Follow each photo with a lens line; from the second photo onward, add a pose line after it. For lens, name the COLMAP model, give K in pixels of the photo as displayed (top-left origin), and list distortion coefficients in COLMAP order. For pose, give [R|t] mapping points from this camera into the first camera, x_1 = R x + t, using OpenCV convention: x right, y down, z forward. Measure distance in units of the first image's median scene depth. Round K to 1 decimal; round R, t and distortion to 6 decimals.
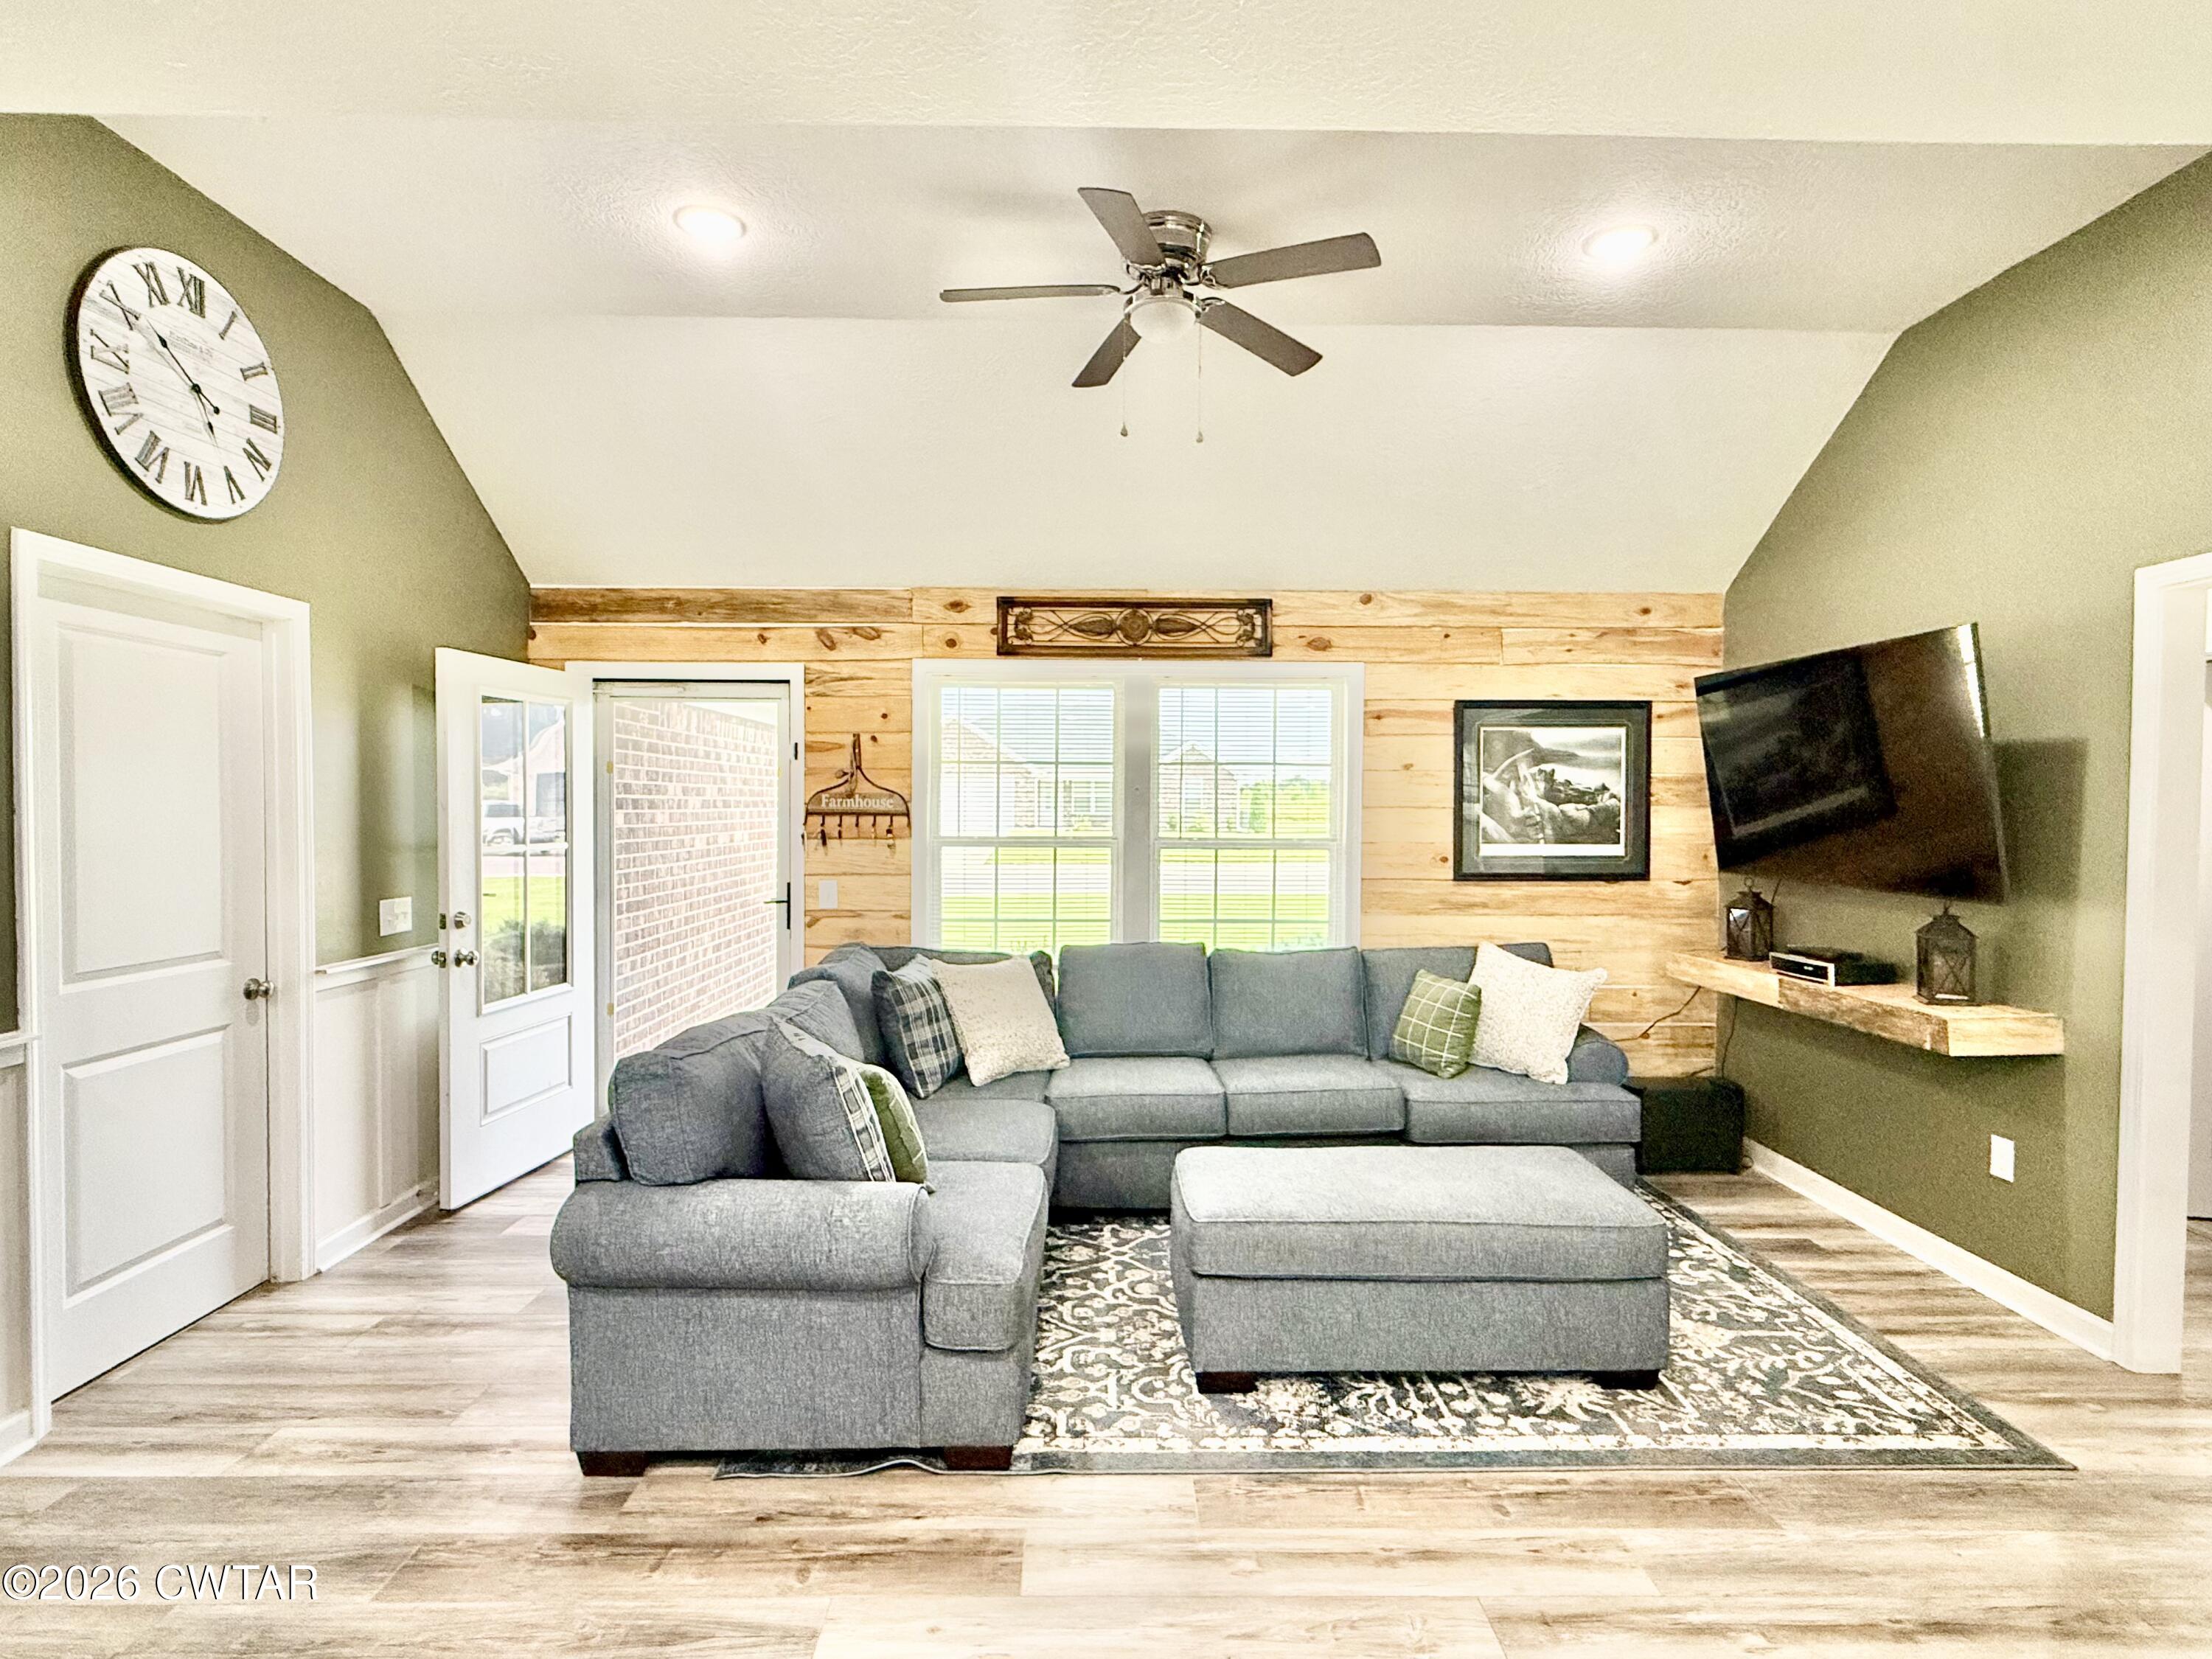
lens RADIAL K [[1103.3, 0, 1104.5], [0, 1103.3, 832.3], [0, 0, 1]] dist [-0.000594, 0.000179]
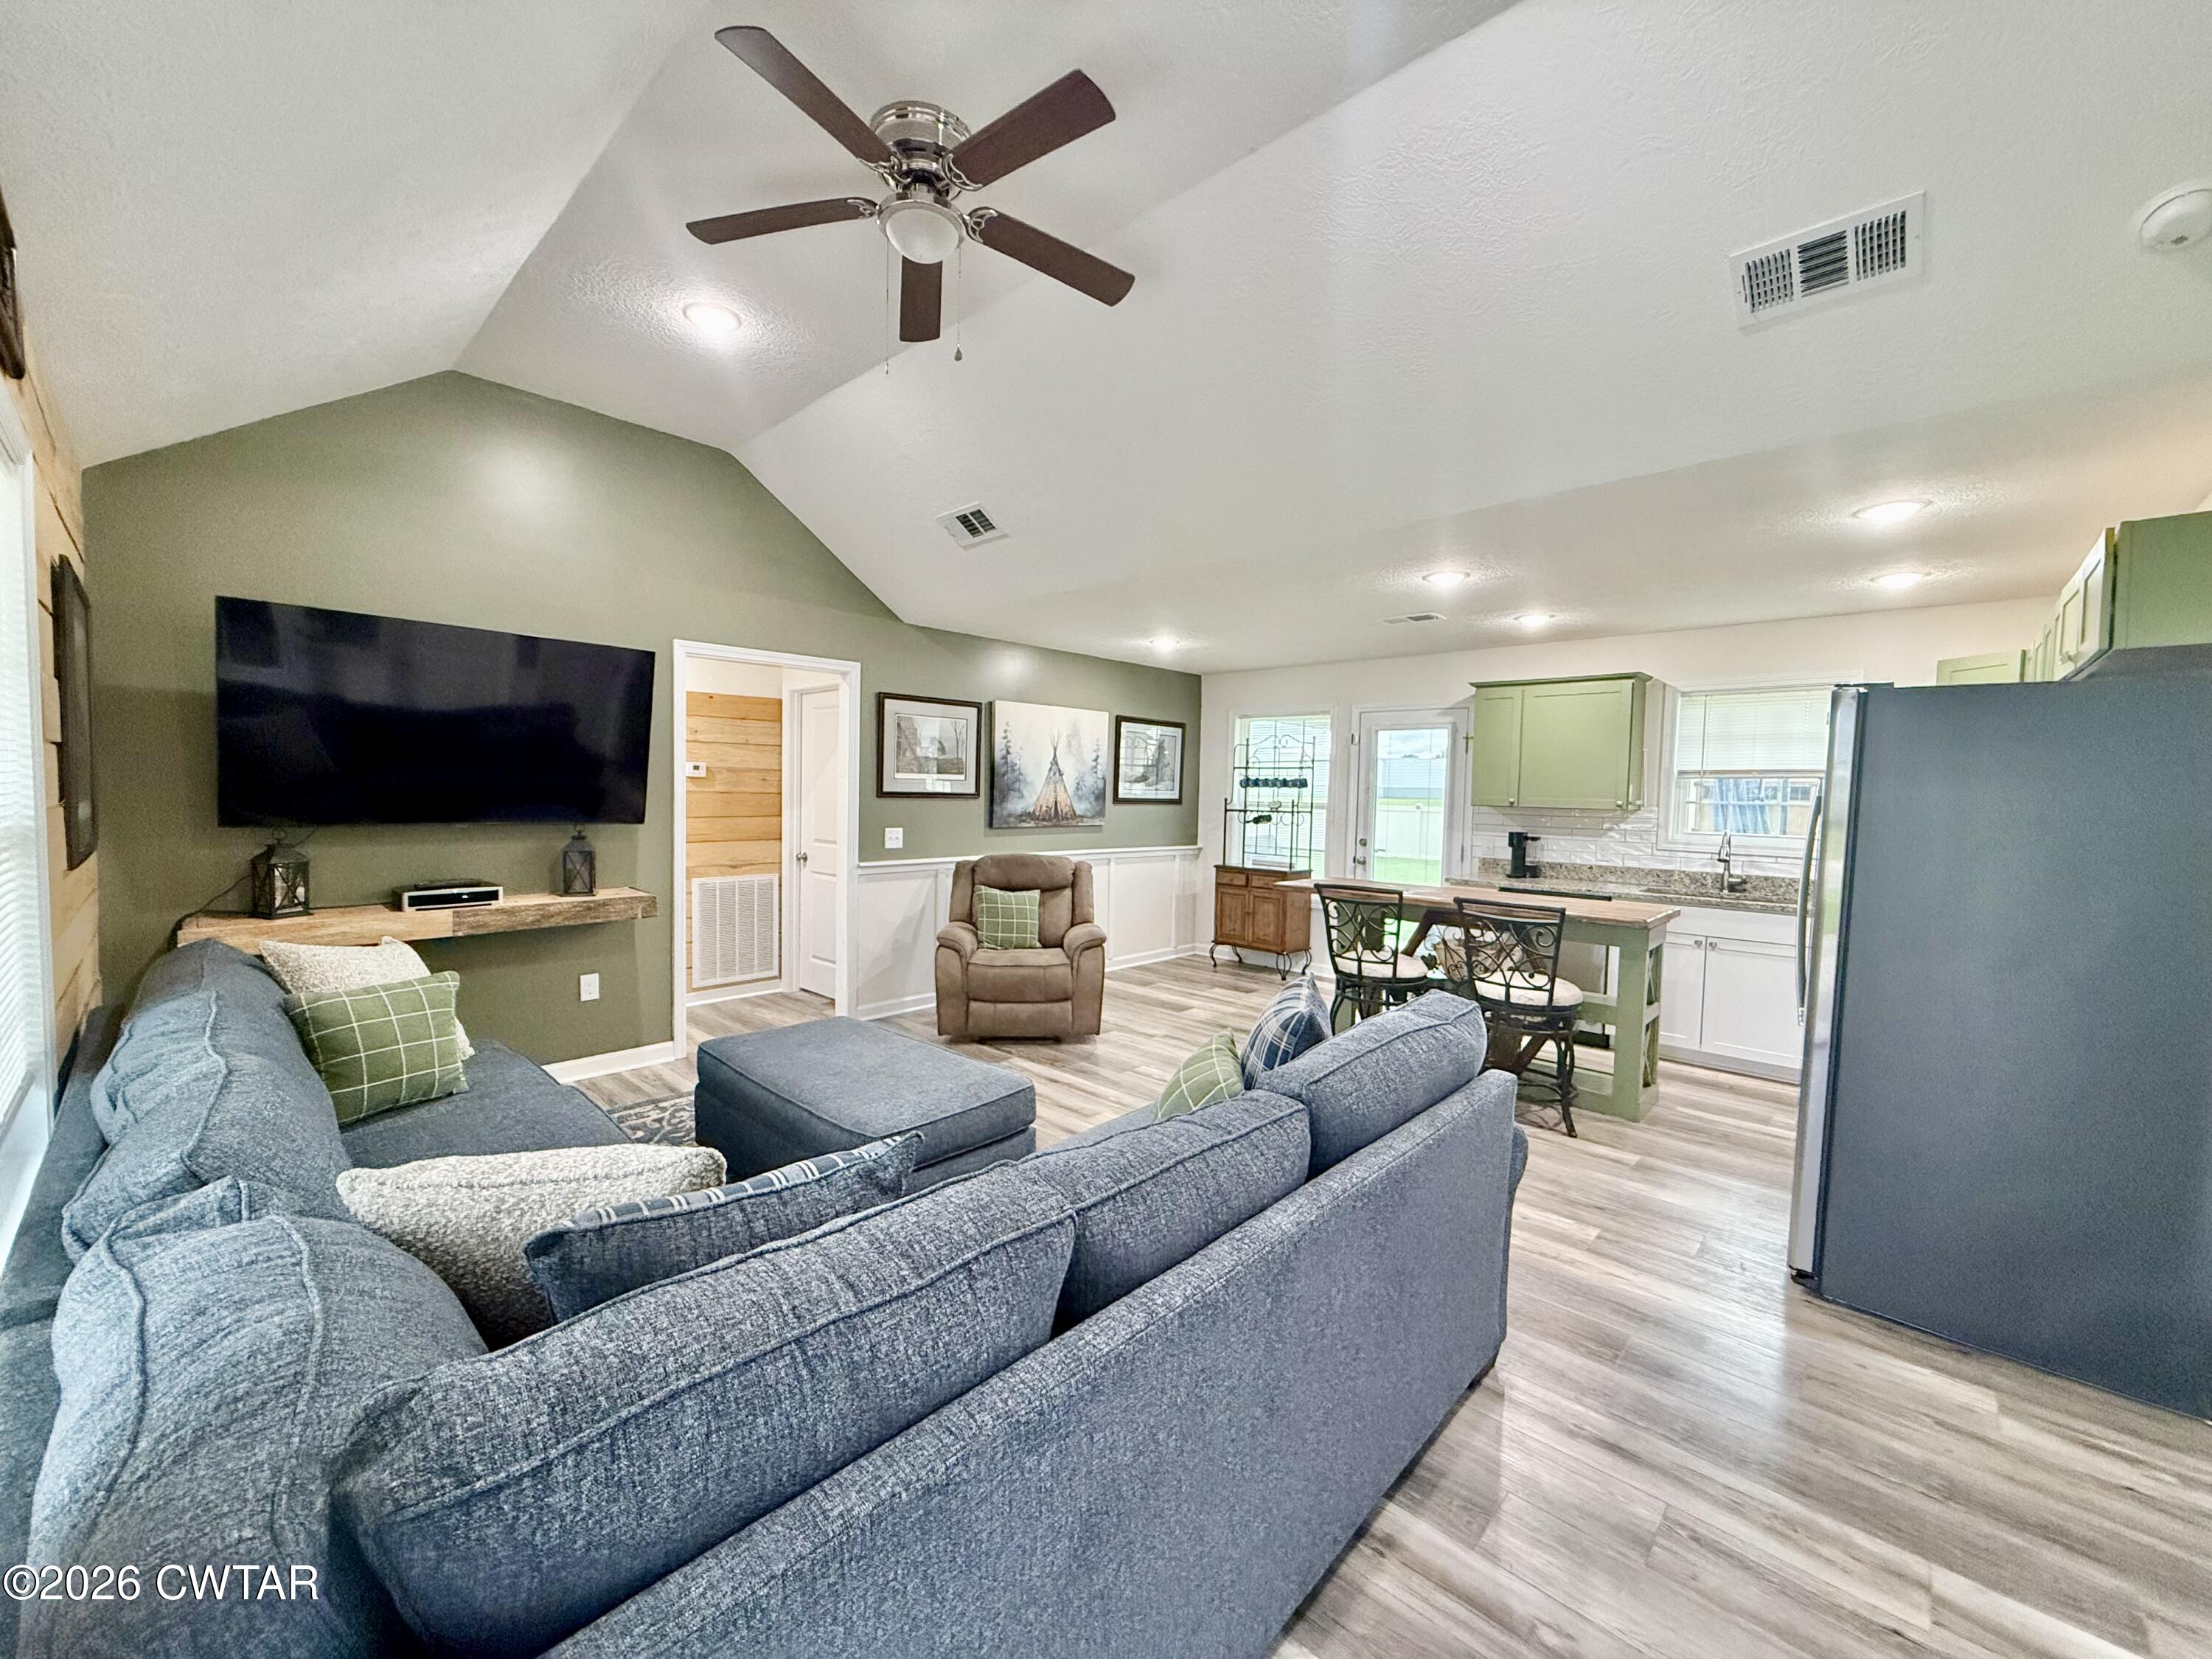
lens RADIAL K [[878.1, 0, 1104.0], [0, 878.1, 831.0], [0, 0, 1]] dist [-0.000422, 0.000003]
pose [[-0.719179, -0.054308, 0.692699, -0.395240], [-0.008816, 0.997574, 0.069057, -0.013027], [-0.694768, 0.043557, -0.717913, 0.966104]]
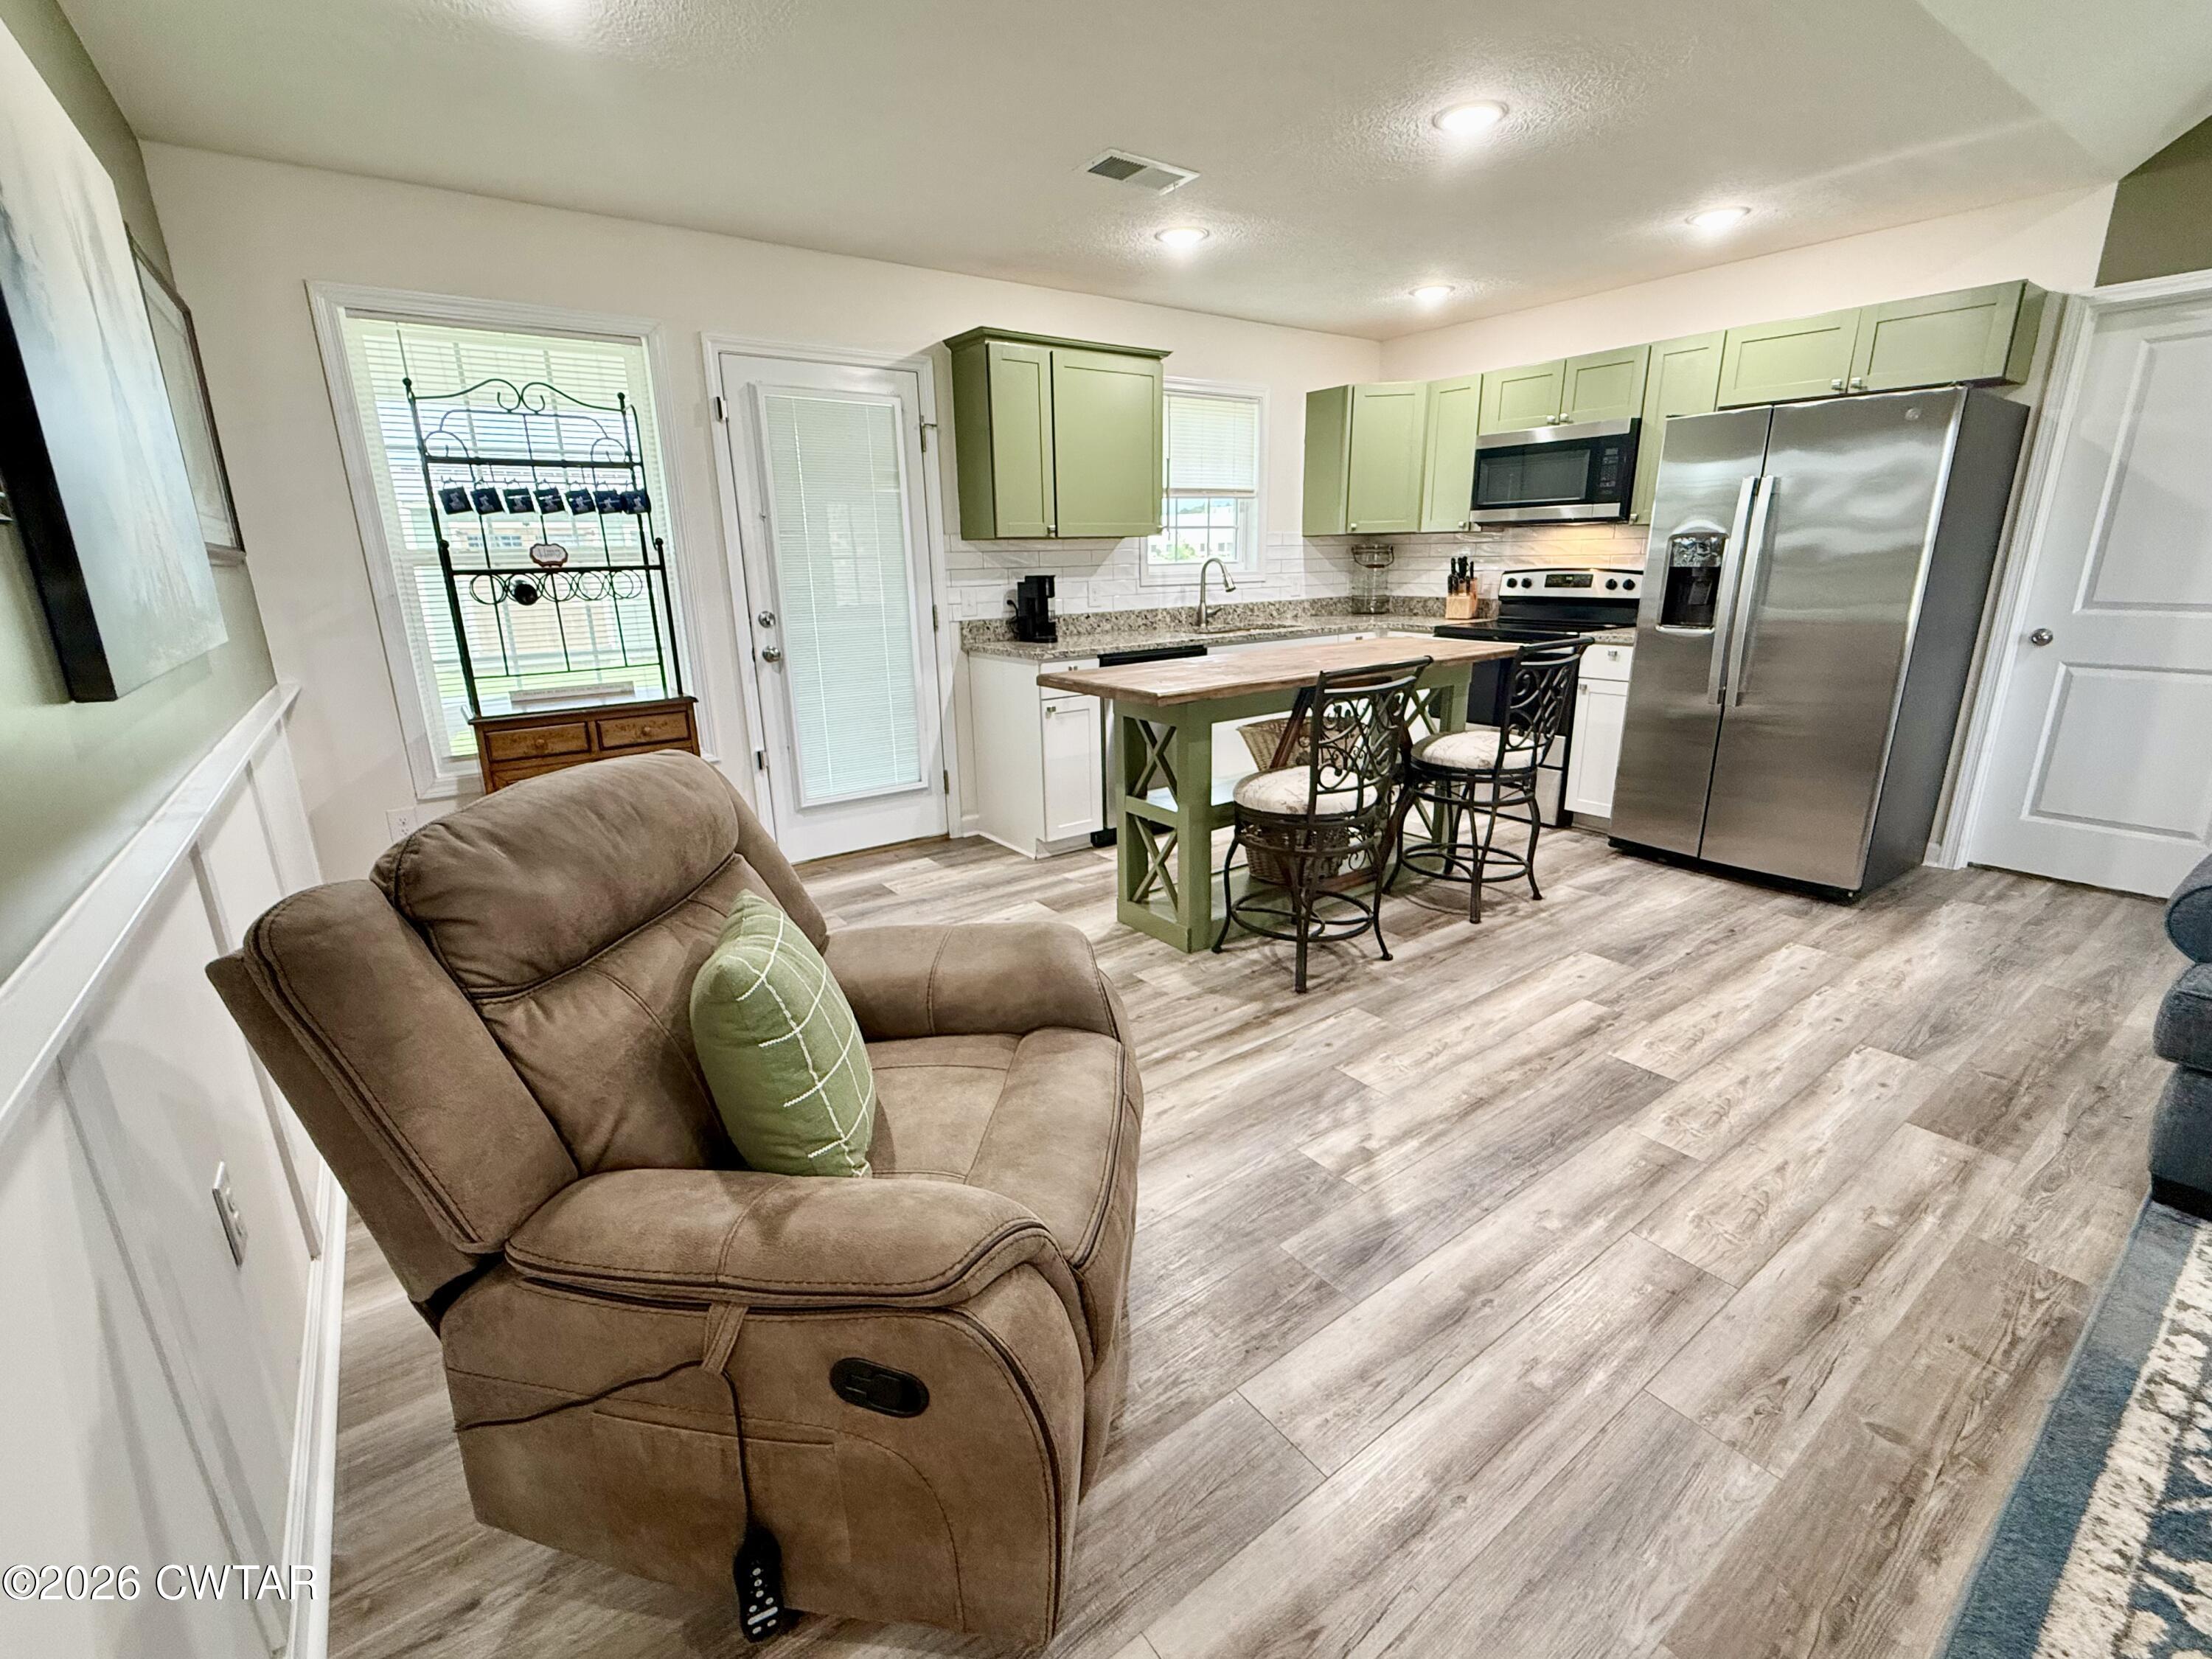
lens RADIAL K [[962.5, 0, 1106.0], [0, 962.5, 829.5], [0, 0, 1]] dist [-0.000683, 0.000663]
pose [[-0.816516, 0.169289, -0.551944, 0.507093], [0.000871, 0.956402, 0.292053, 0.028925], [0.577322, 0.237985, -0.781065, 0.533050]]
